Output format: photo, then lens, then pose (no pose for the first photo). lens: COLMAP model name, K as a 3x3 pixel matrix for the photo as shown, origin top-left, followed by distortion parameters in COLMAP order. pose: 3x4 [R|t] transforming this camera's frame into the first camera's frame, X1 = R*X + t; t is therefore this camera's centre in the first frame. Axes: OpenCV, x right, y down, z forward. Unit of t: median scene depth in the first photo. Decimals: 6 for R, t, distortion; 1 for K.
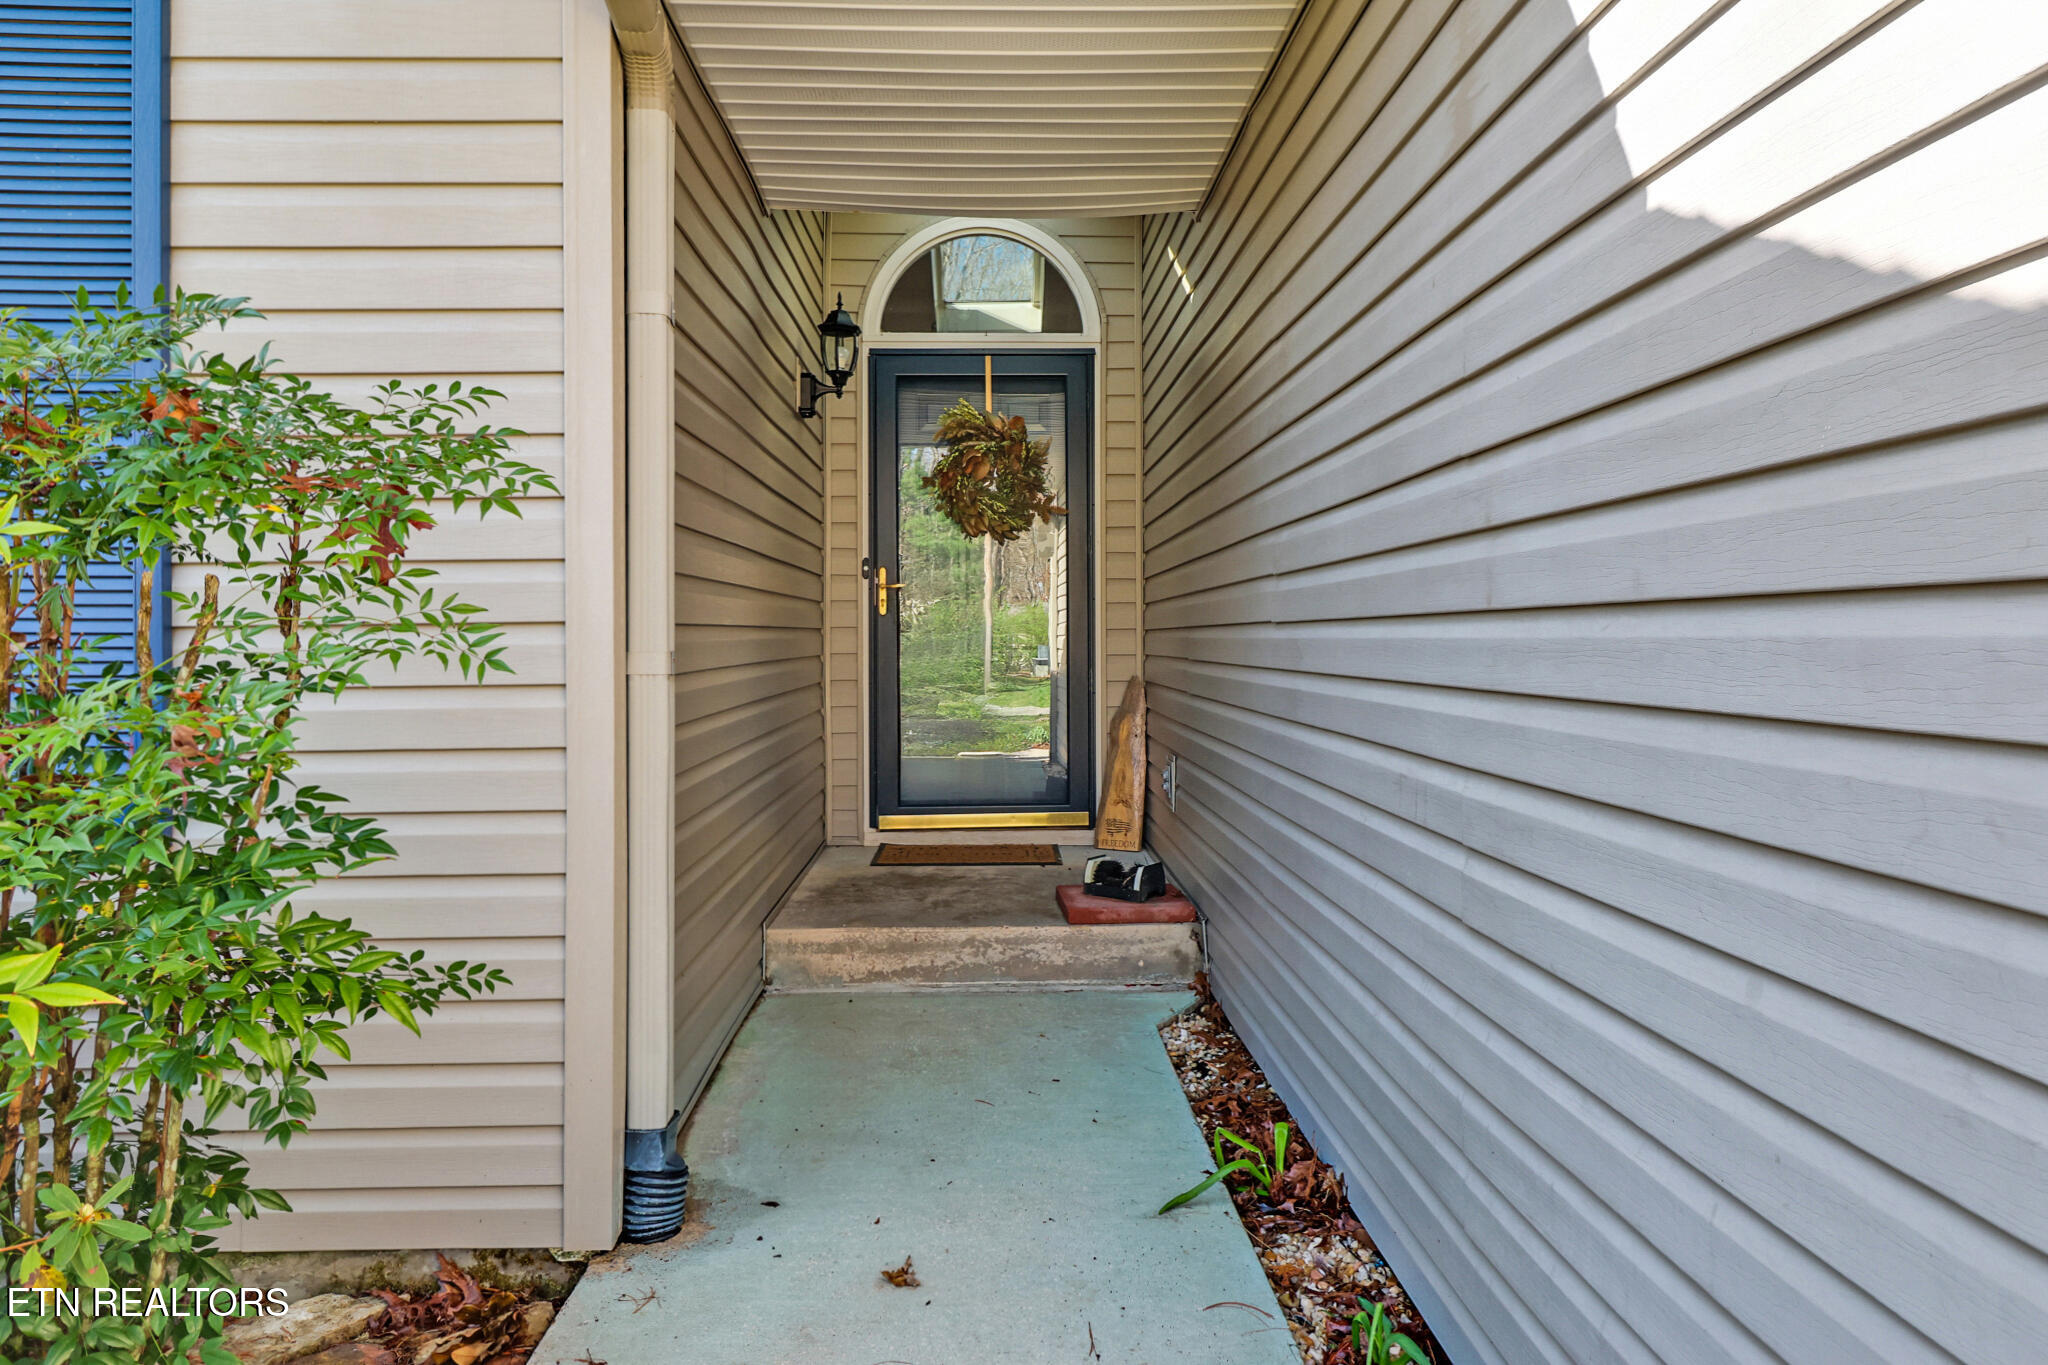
lens RADIAL K [[1250.9, 0, 1017.0], [0, 1250.9, 667.1], [0, 0, 1]] dist [0.008600, 0.000722]
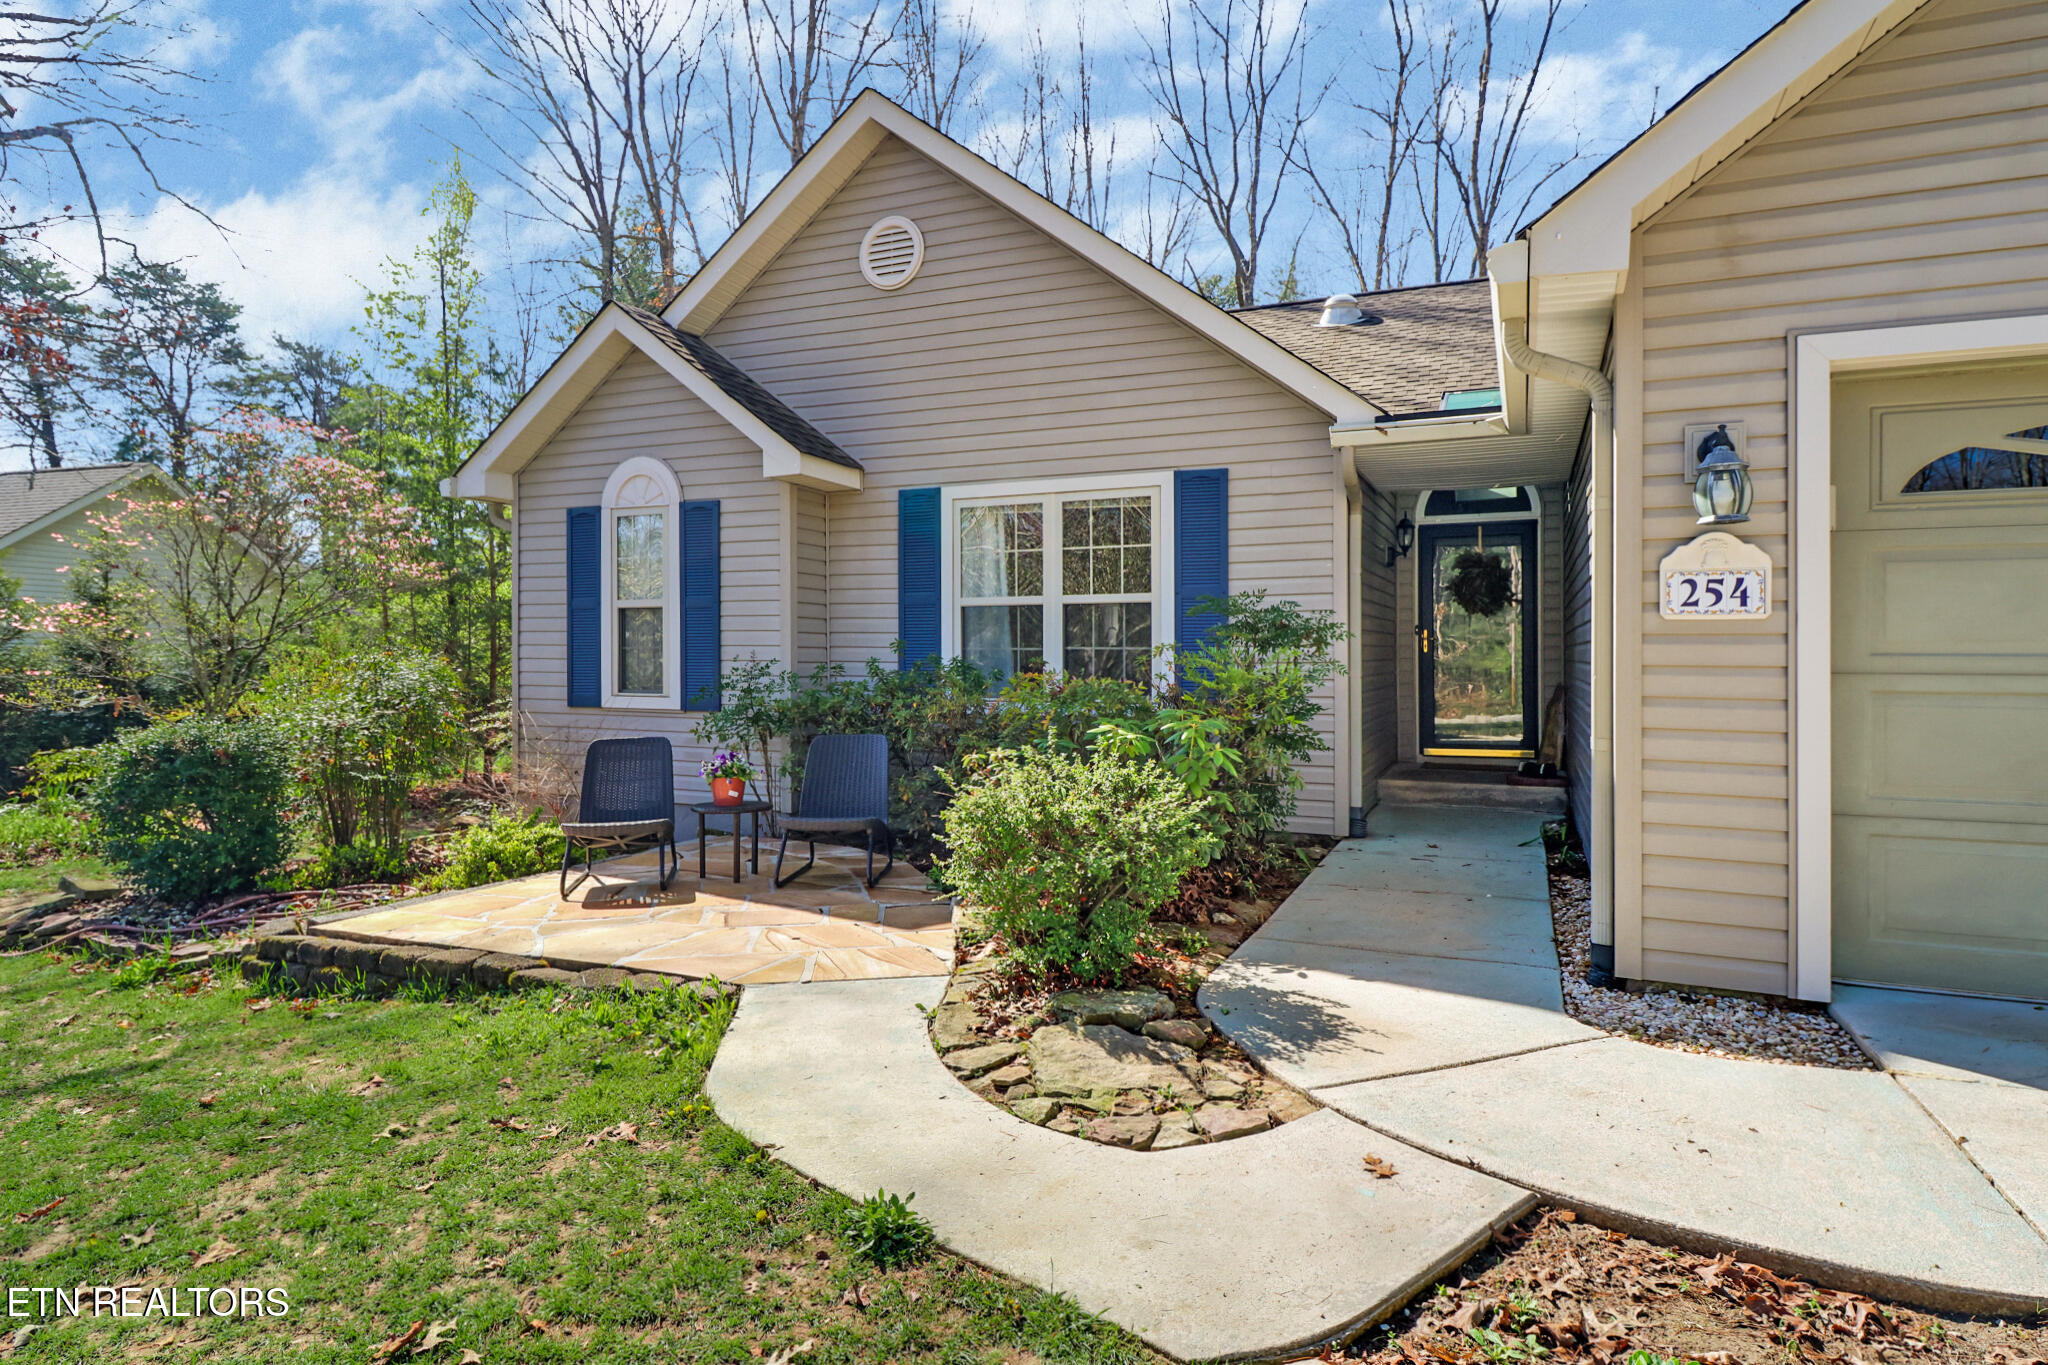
lens RADIAL K [[1141.7, 0, 1002.3], [0, 1141.7, 646.5], [0, 0, 1]] dist [-0.005537, -0.000898]
pose [[0.896165, -0.005862, -0.443682, 0.116348], [-0.009410, 0.999437, -0.032211, 0.016324], [0.443621, 0.033041, 0.895605, -1.137886]]
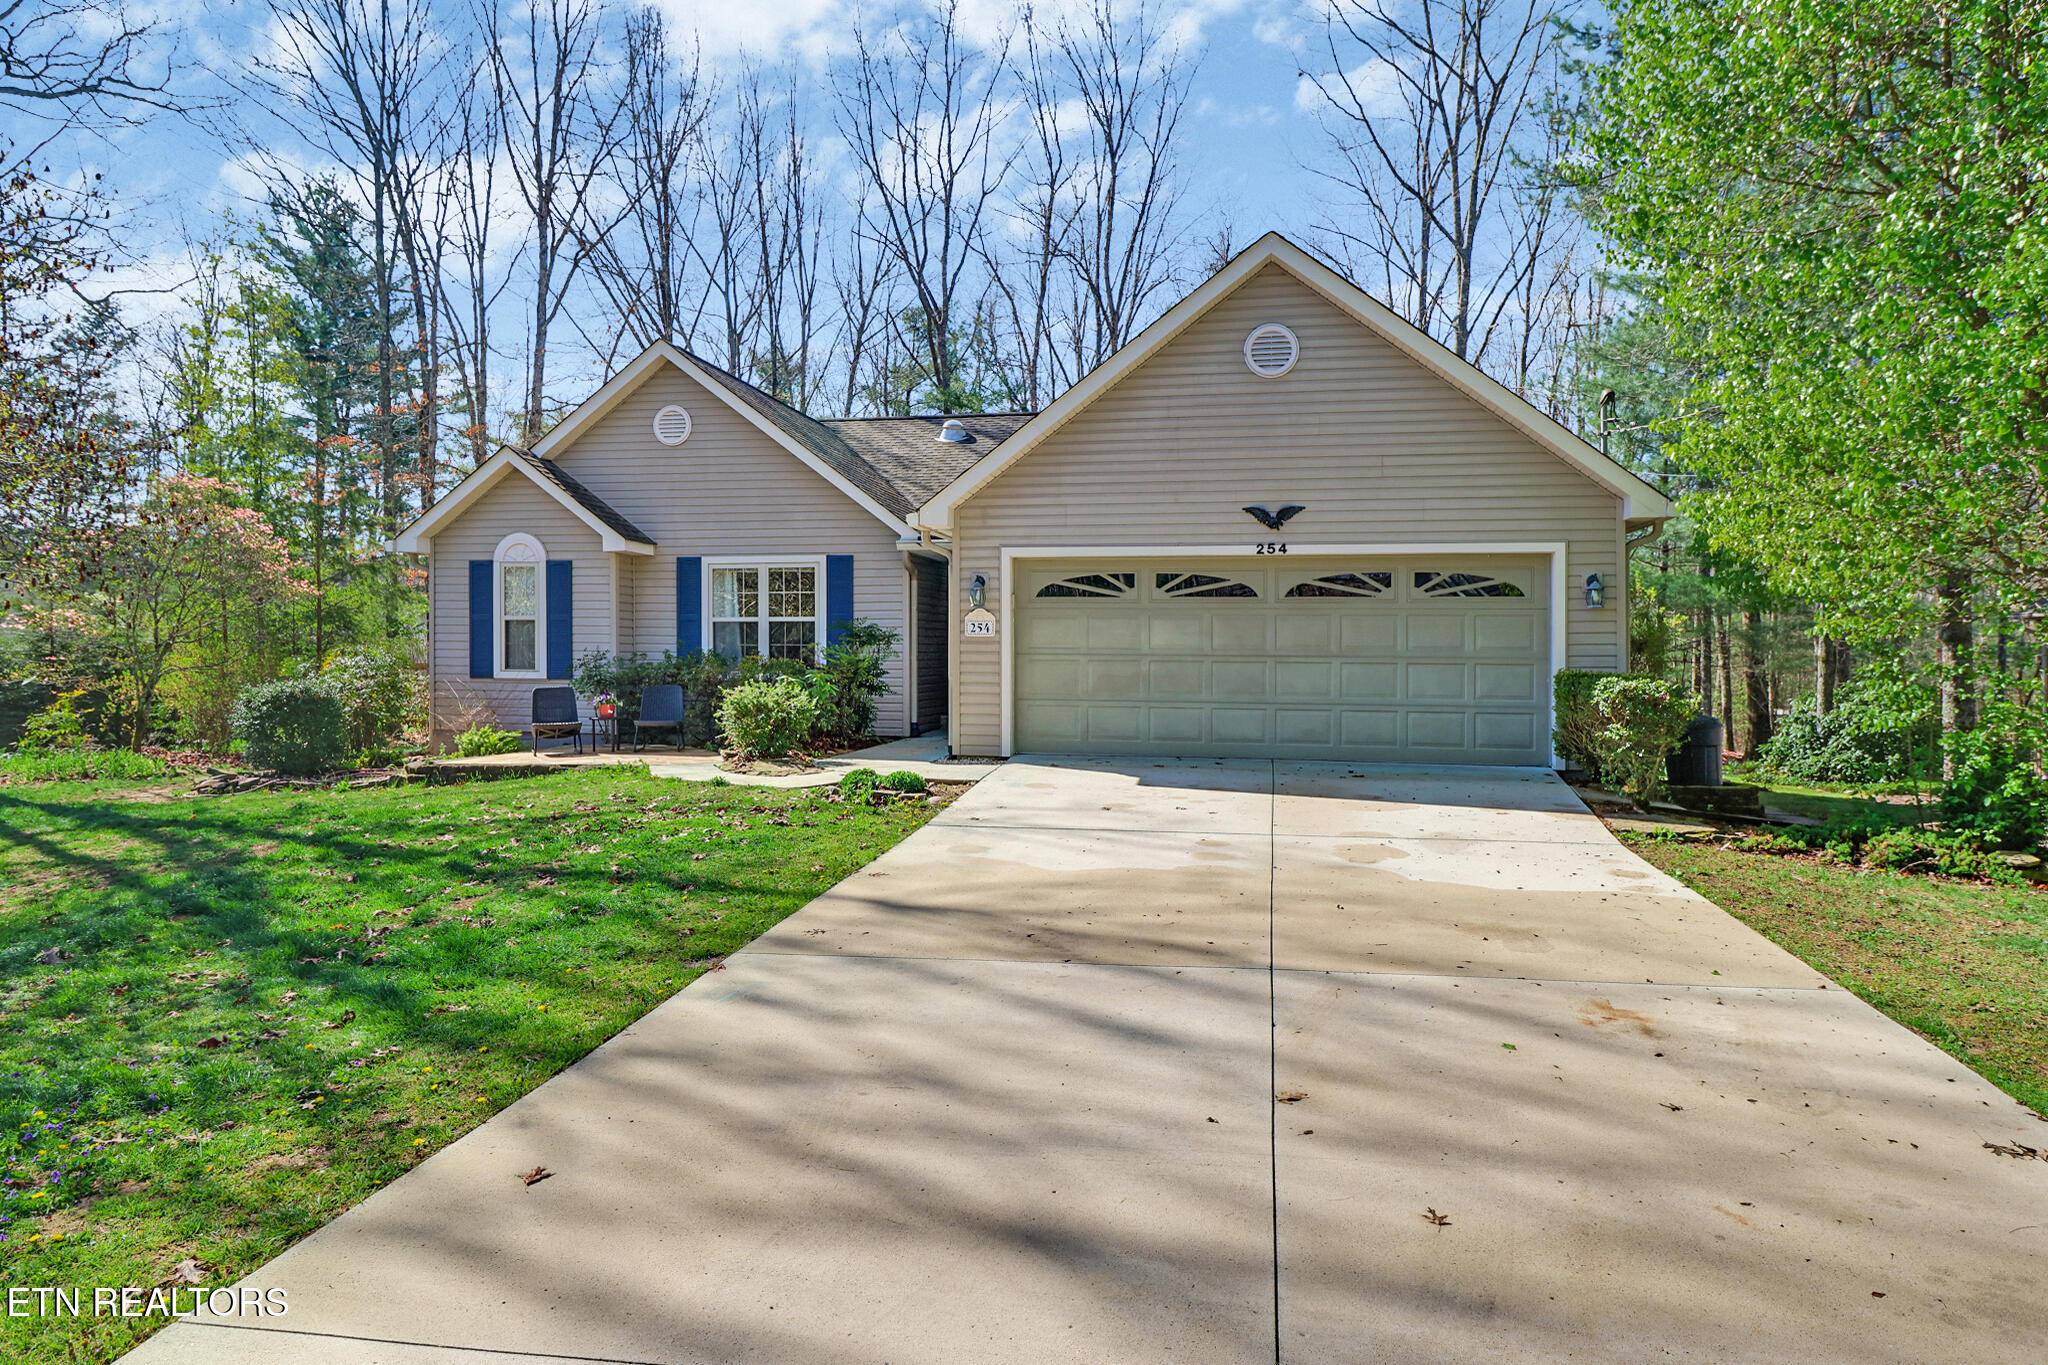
lens RADIAL K [[1250.9, 0, 1017.0], [0, 1250.9, 667.1], [0, 0, 1]] dist [0.008600, 0.000722]
pose [[0.975641, 0.002959, -0.219352, 0.927535], [-0.006633, 0.999850, -0.016014, 0.079950], [0.219272, 0.017079, 0.975514, -2.923960]]
